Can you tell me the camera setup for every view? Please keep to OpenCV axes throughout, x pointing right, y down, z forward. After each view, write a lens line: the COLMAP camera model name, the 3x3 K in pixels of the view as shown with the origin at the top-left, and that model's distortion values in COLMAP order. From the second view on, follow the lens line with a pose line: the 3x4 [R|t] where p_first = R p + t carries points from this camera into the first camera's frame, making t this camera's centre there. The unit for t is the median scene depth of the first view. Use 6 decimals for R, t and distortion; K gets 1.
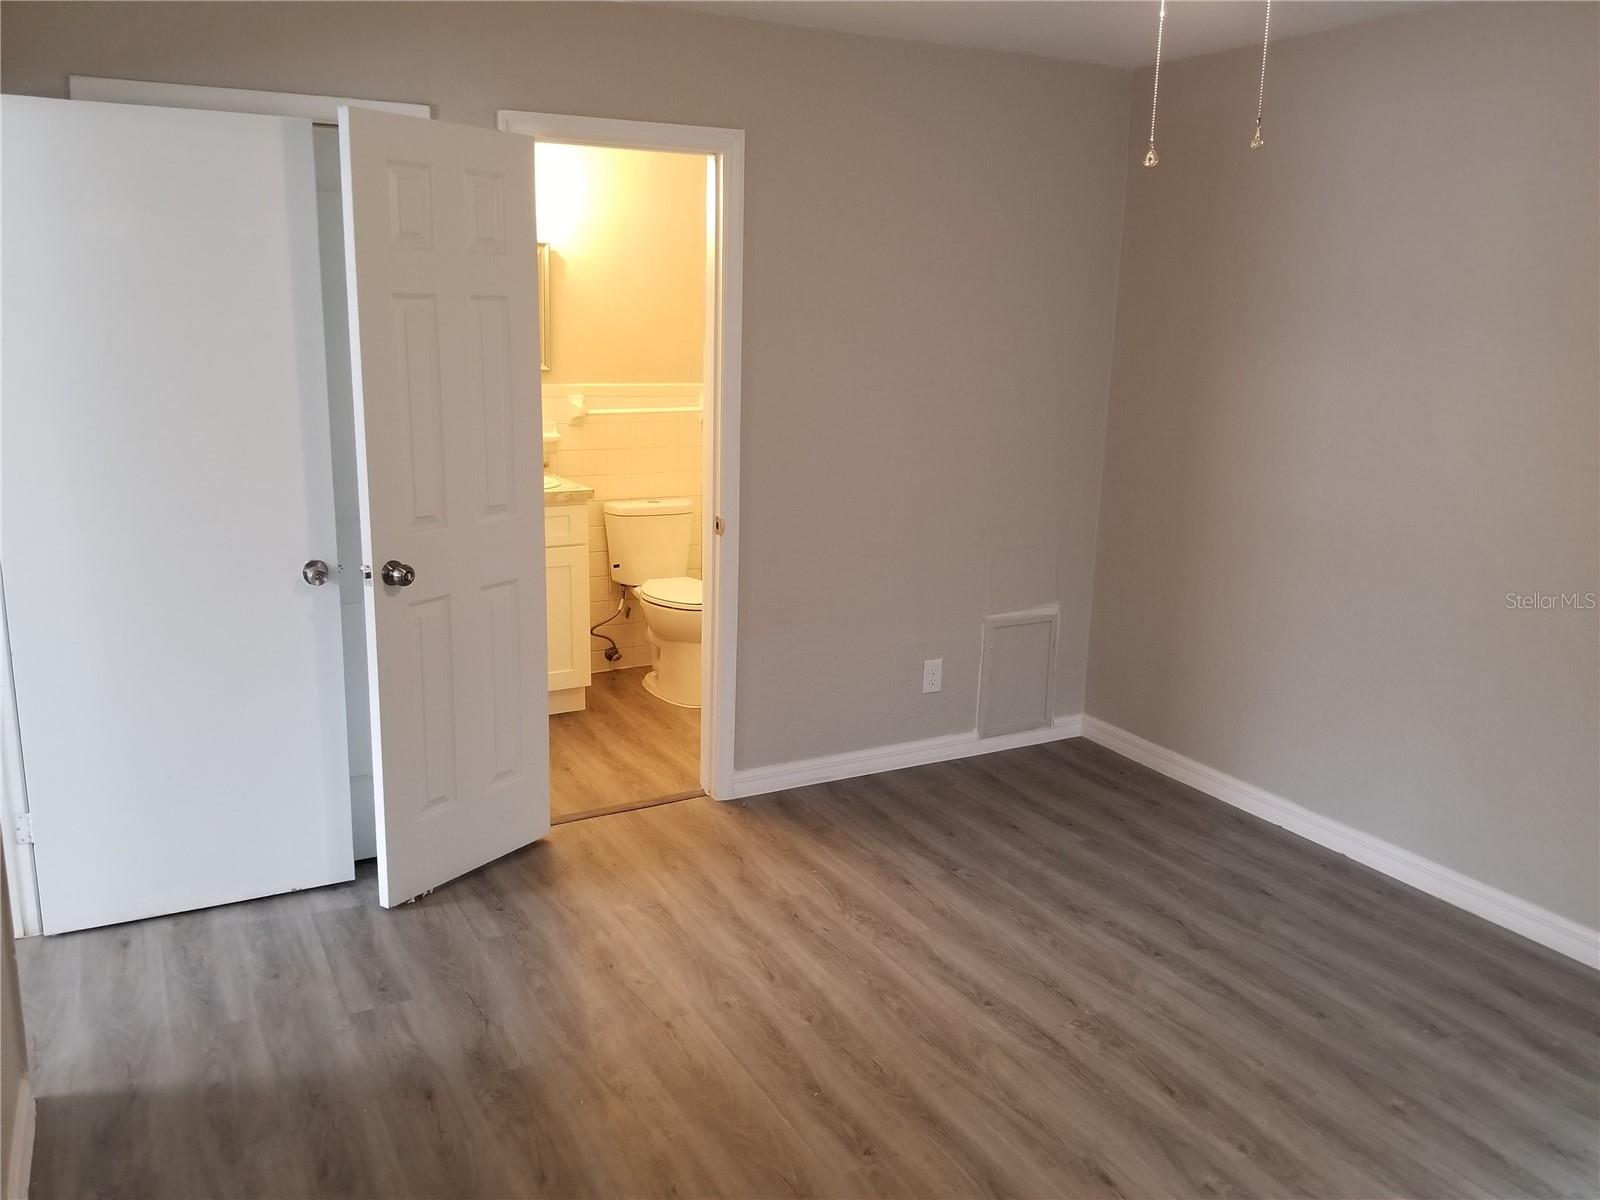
lens RADIAL K [[1238.2, 0, 768.7], [0, 1238.2, 591.9], [0, 0, 1]] dist [0.030300, -0.044819]
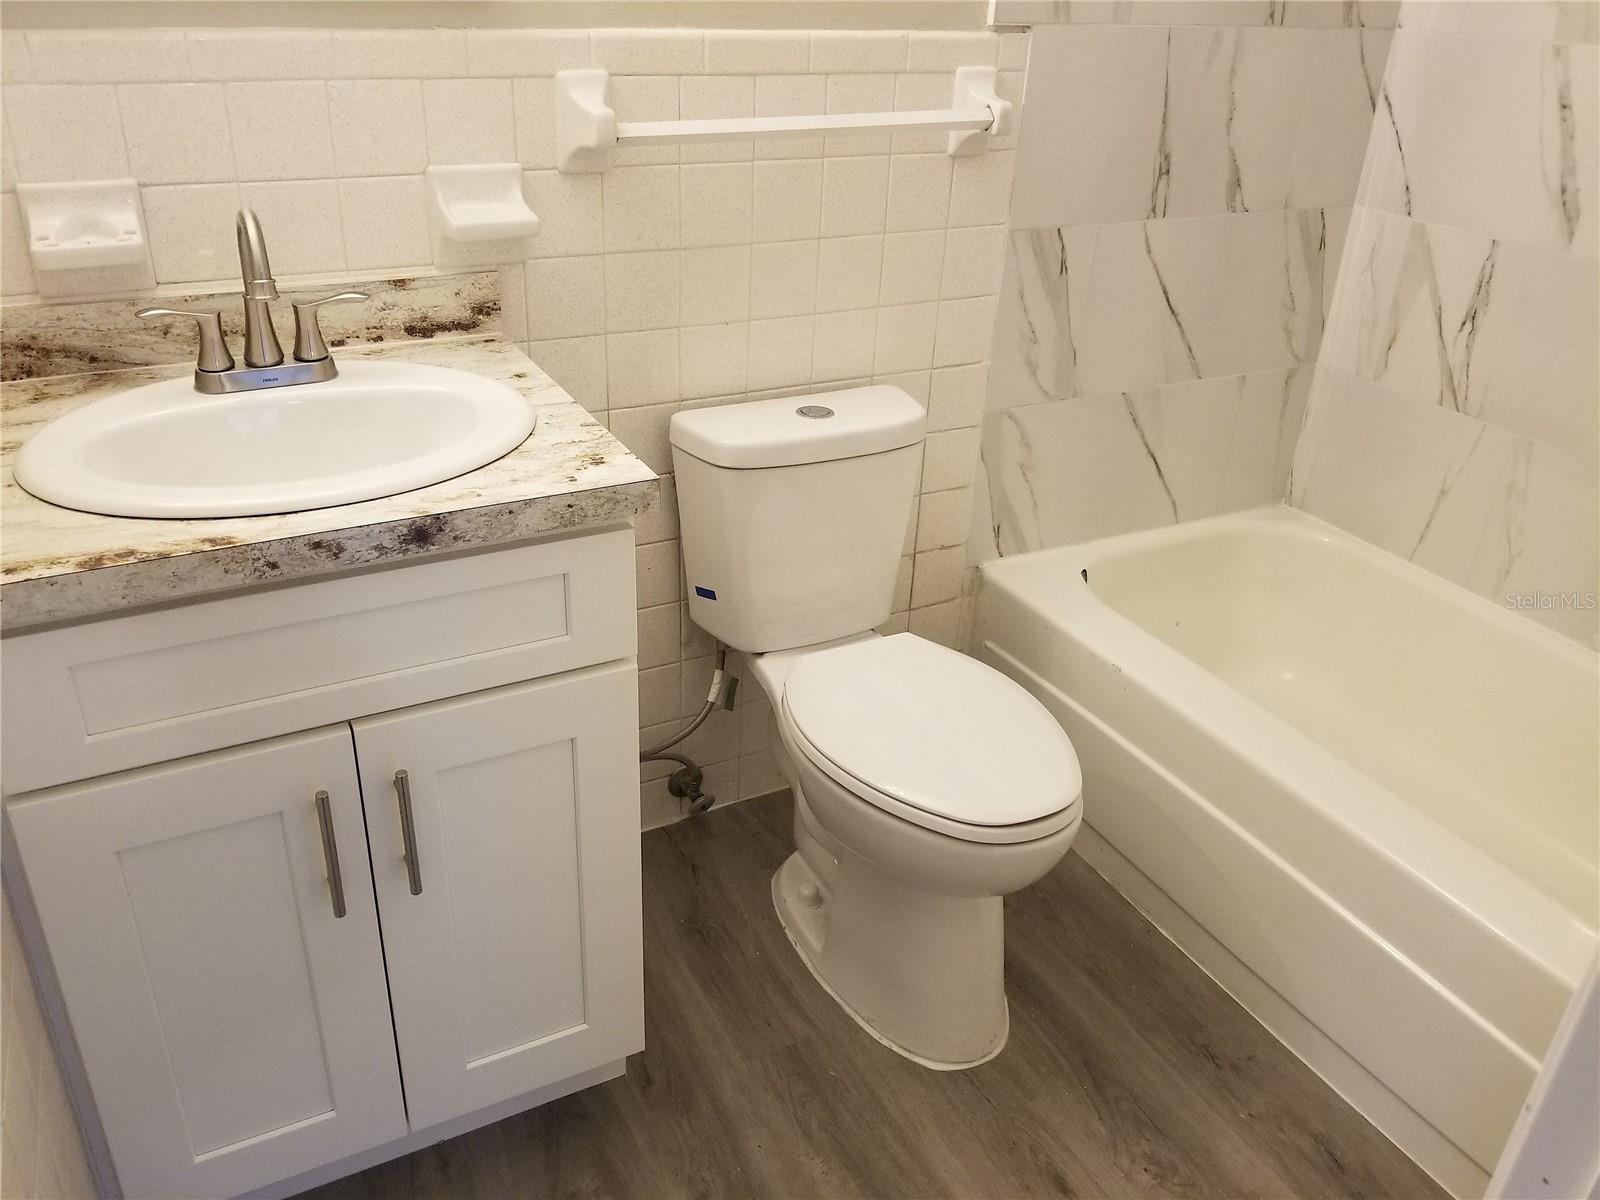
lens RADIAL K [[1238.2, 0, 768.7], [0, 1238.2, 591.9], [0, 0, 1]] dist [0.030300, -0.044819]
pose [[0.999770, 0.021292, -0.002717, -0.105852], [-0.019887, 0.966469, 0.256012, -0.113722], [0.008077, -0.255899, 0.966670, 0.672712]]
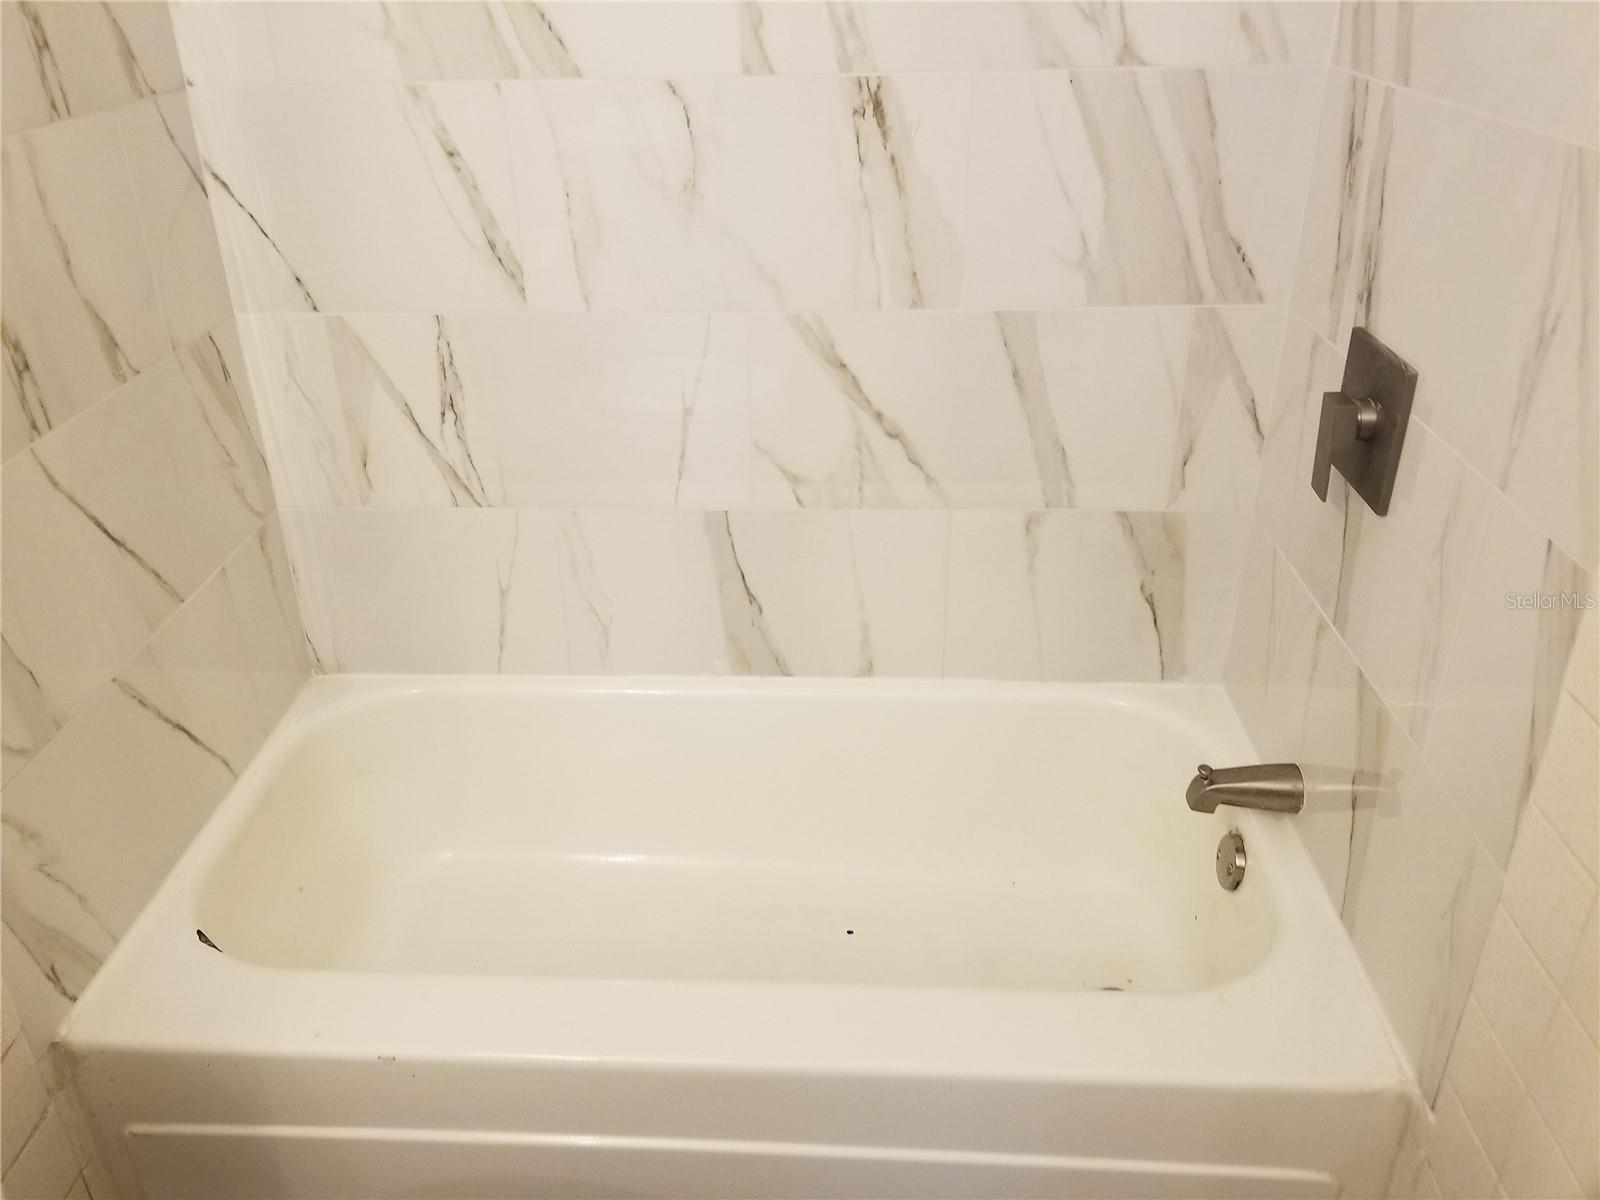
lens RADIAL K [[1293.2, 0, 764.7], [0, 1293.2, 592.3], [0, 0, 1]] dist [0.009532, 0.005792]
pose [[0.520648, -0.427474, 0.739048, -0.117650], [0.225284, 0.903734, 0.364021, -0.164059], [-0.823512, -0.023032, 0.566830, 0.817939]]
